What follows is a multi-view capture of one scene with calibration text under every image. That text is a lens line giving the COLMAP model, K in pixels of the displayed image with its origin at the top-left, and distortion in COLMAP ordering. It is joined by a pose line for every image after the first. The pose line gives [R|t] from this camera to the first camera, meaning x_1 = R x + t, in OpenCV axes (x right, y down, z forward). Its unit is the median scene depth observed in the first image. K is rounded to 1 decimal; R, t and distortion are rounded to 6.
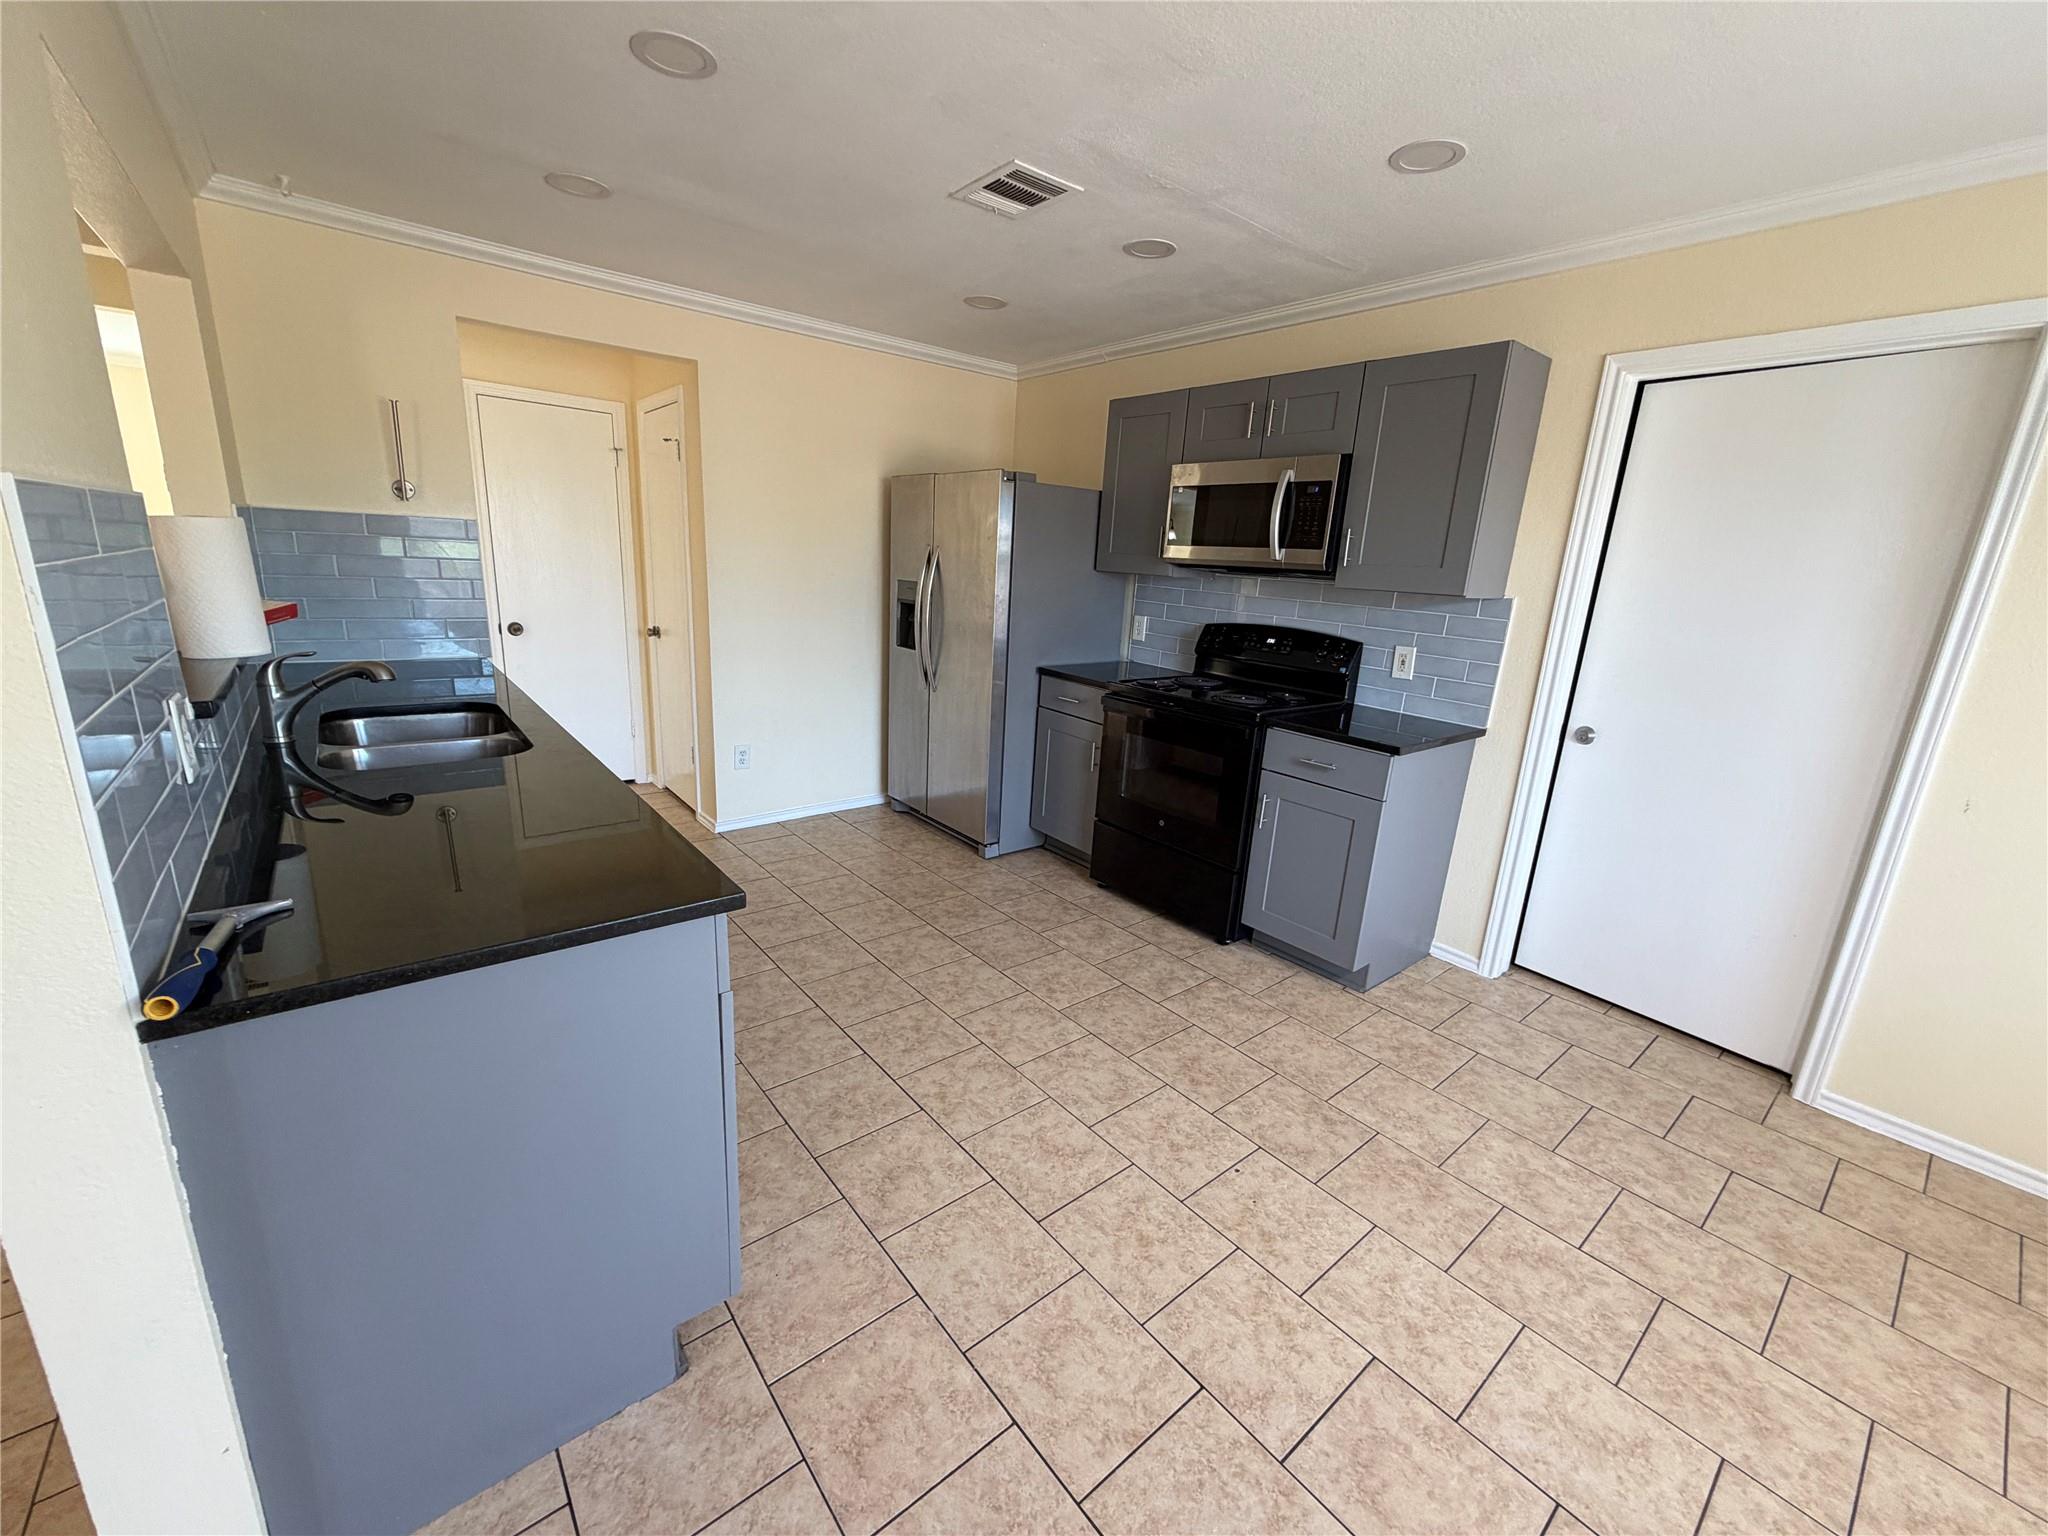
lens RADIAL K [[814.0, 0, 1016.8], [0, 814.0, 767.6], [0, 0, 1]] dist [0.001158, -0.000199]
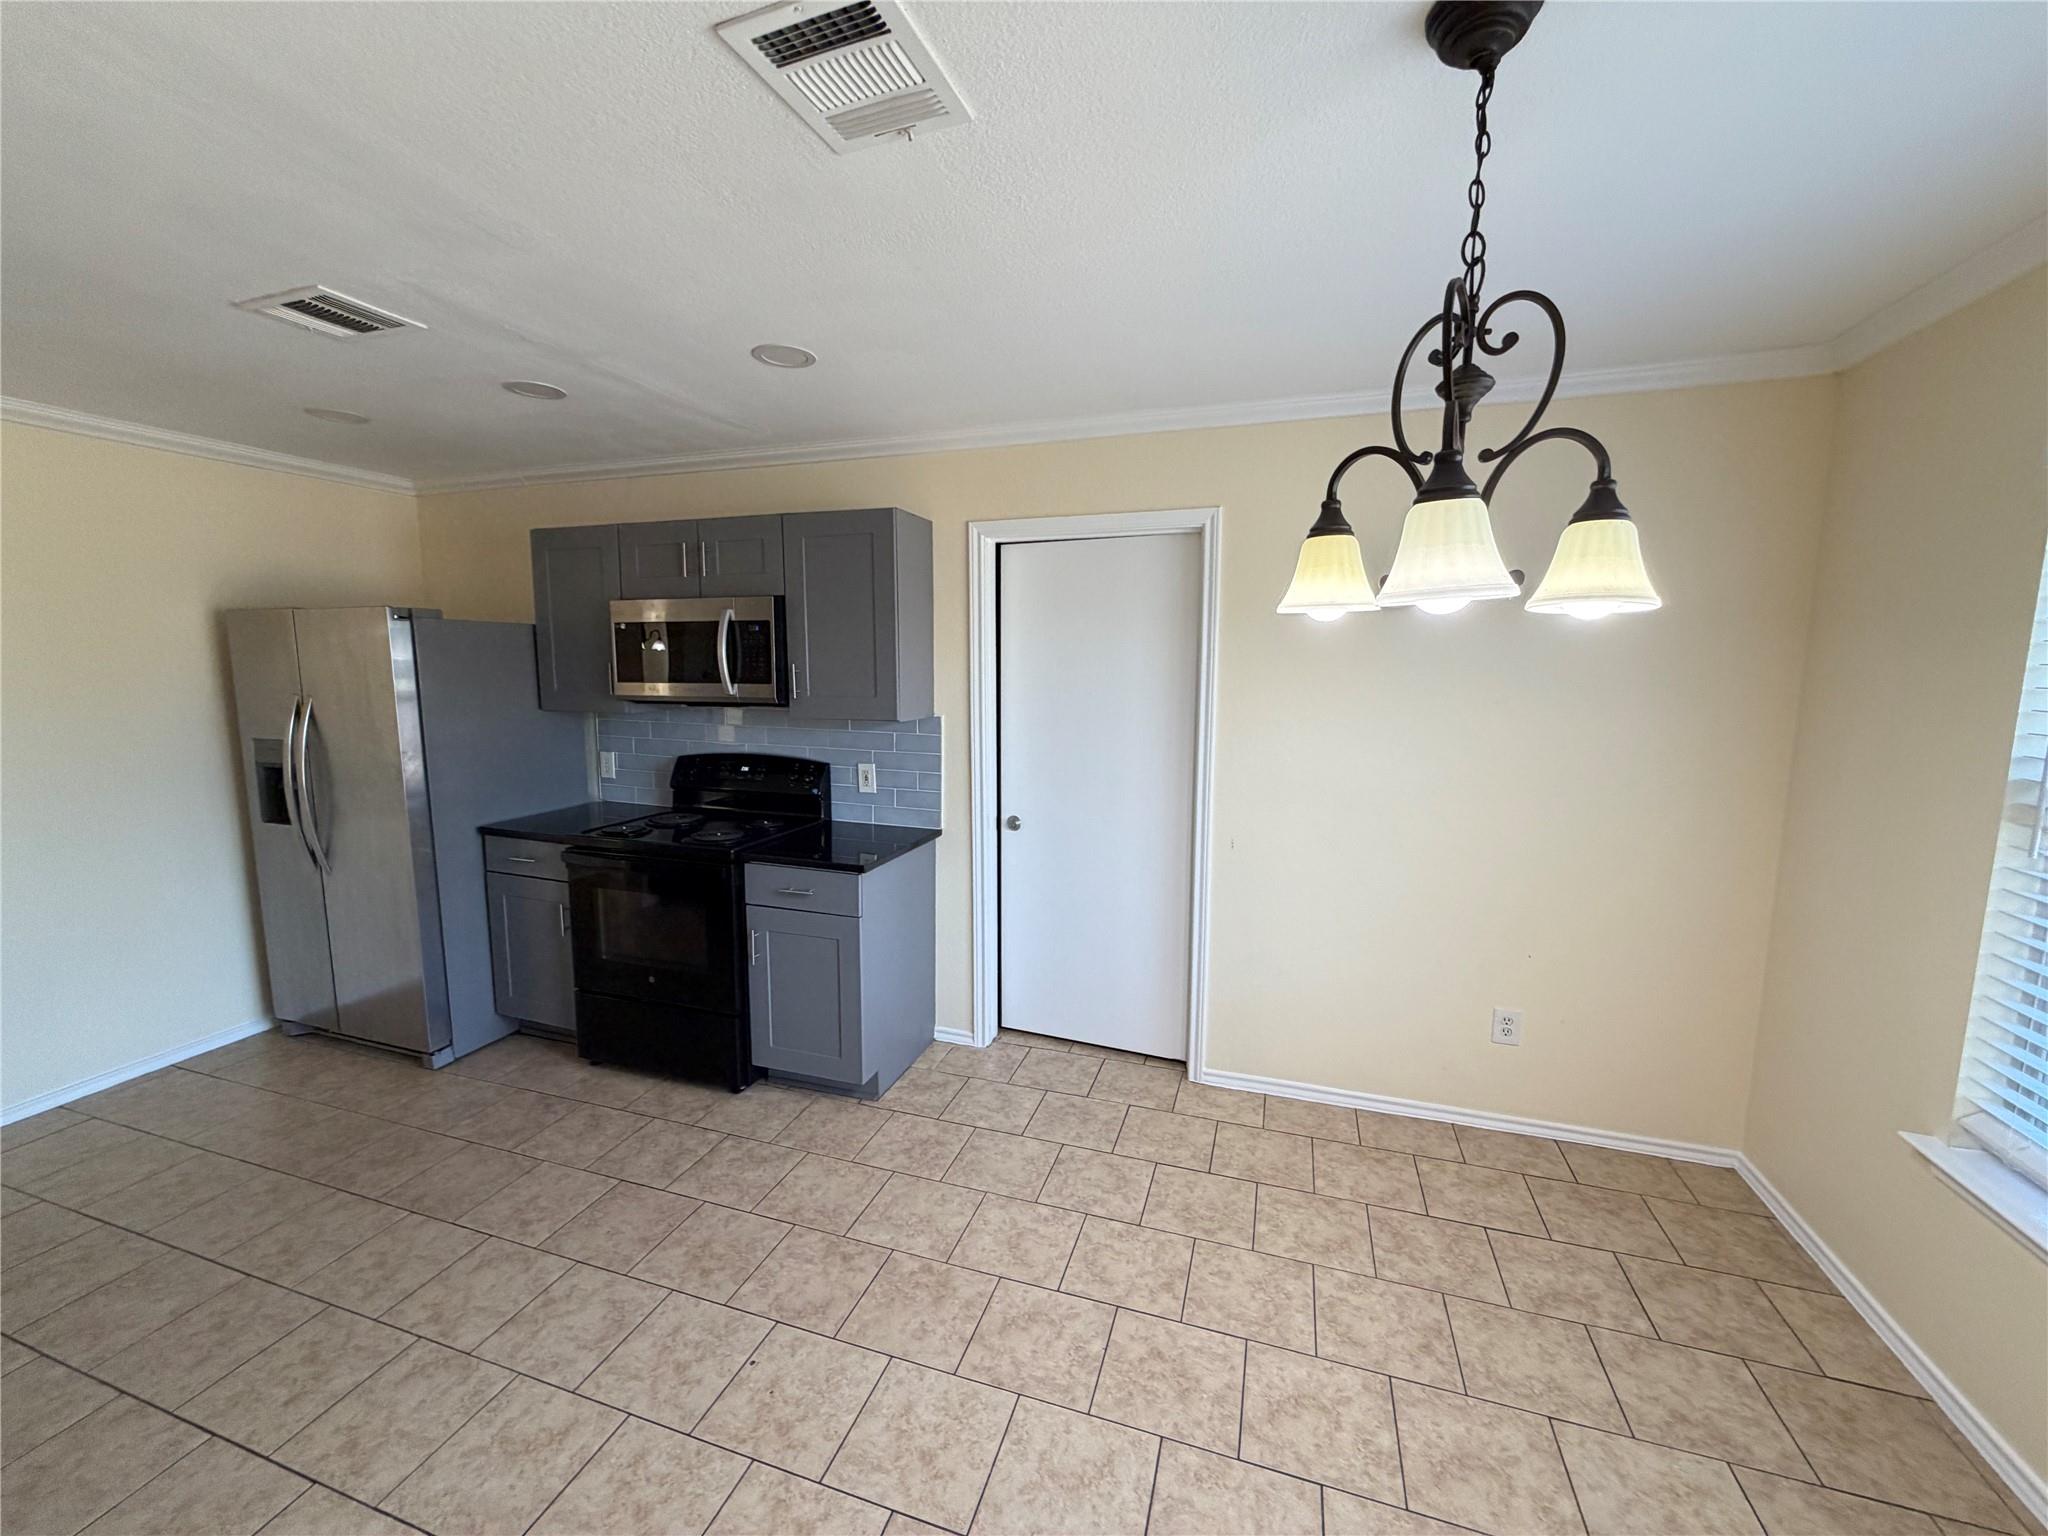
lens RADIAL K [[814.0, 0, 1020.4], [0, 814.0, 765.5], [0, 0, 1]] dist [0.001158, -0.000199]
pose [[0.842774, -0.116054, 0.525607, 0.089296], [0.173607, 0.982903, -0.061341, -0.049163], [-0.509502, 0.142945, 0.848513, -0.032280]]
